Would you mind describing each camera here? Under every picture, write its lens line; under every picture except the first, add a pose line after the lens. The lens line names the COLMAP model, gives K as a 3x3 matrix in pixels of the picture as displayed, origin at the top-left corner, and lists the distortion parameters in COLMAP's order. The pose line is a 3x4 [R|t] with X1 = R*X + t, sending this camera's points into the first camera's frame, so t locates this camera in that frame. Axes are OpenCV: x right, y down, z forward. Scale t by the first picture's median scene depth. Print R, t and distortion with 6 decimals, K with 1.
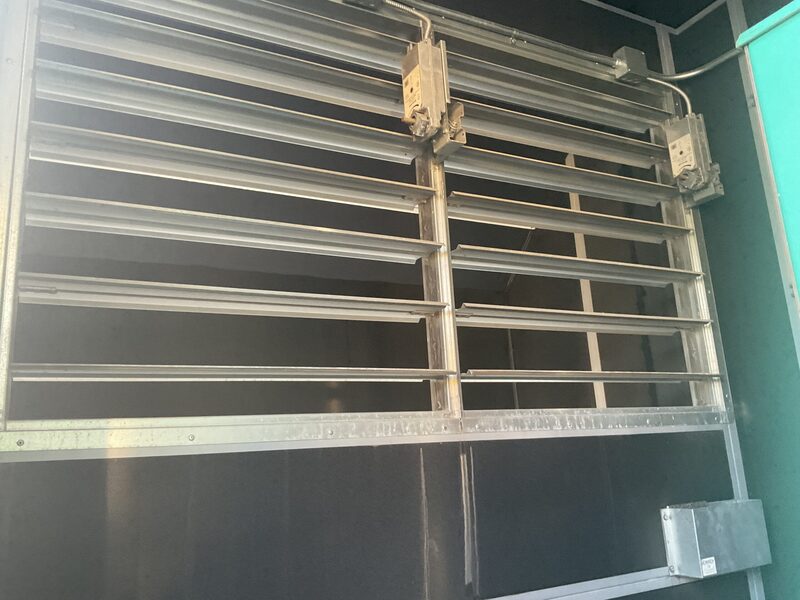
lens RADIAL K [[655.1, 0, 398.3], [0, 655.1, 295.0], [0, 0, 1]] dist [0.082263, -0.139221]
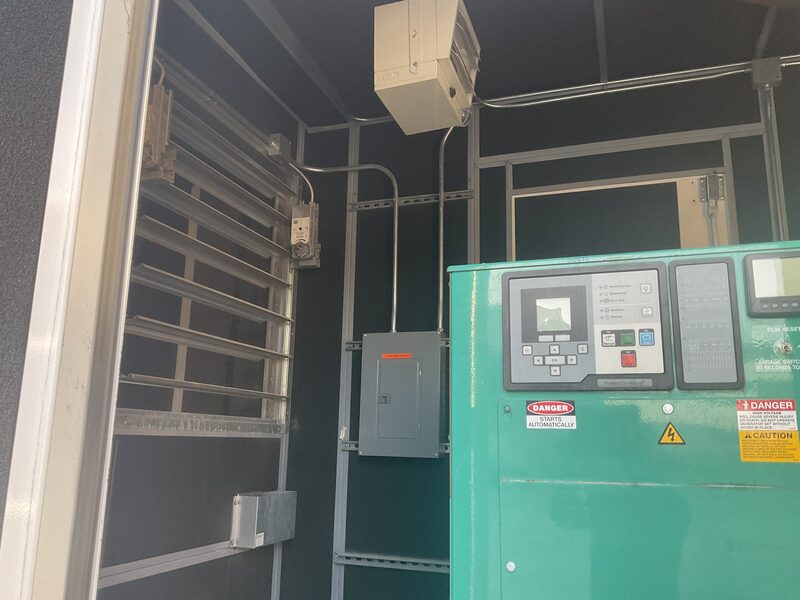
lens RADIAL K [[655.1, 0, 397.7], [0, 655.1, 302.1], [0, 0, 1]] dist [0.082263, -0.139221]
pose [[0.732090, 0.207085, 0.648969, -0.249715], [-0.212669, 0.974537, -0.071065, -0.018966], [-0.647160, -0.085990, 0.757489, -0.130410]]
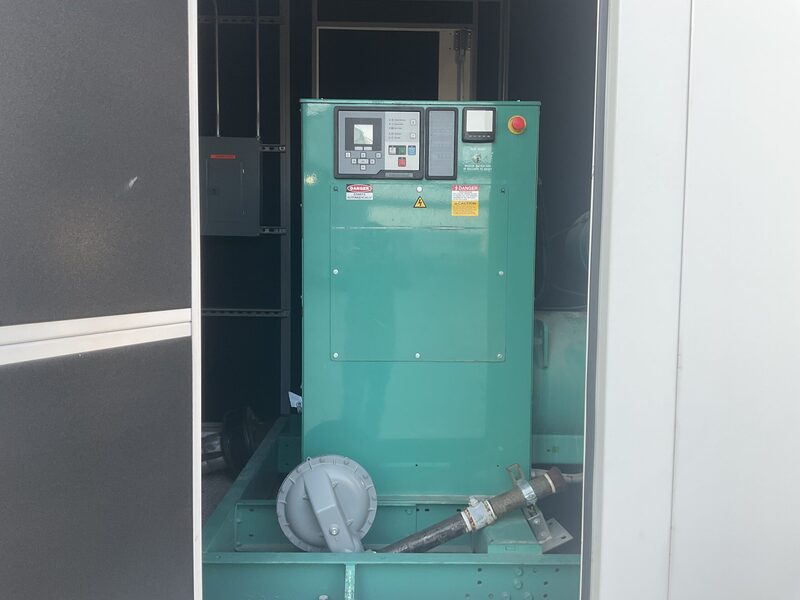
lens RADIAL K [[655.1, 0, 397.8], [0, 655.1, 301.1], [0, 0, 1]] dist [0.082263, -0.139221]
pose [[0.458169, -0.002714, 0.888861, -0.593680], [-0.240723, 0.962247, 0.127020, 0.020482], [-0.855648, -0.272166, 0.440218, -0.313099]]
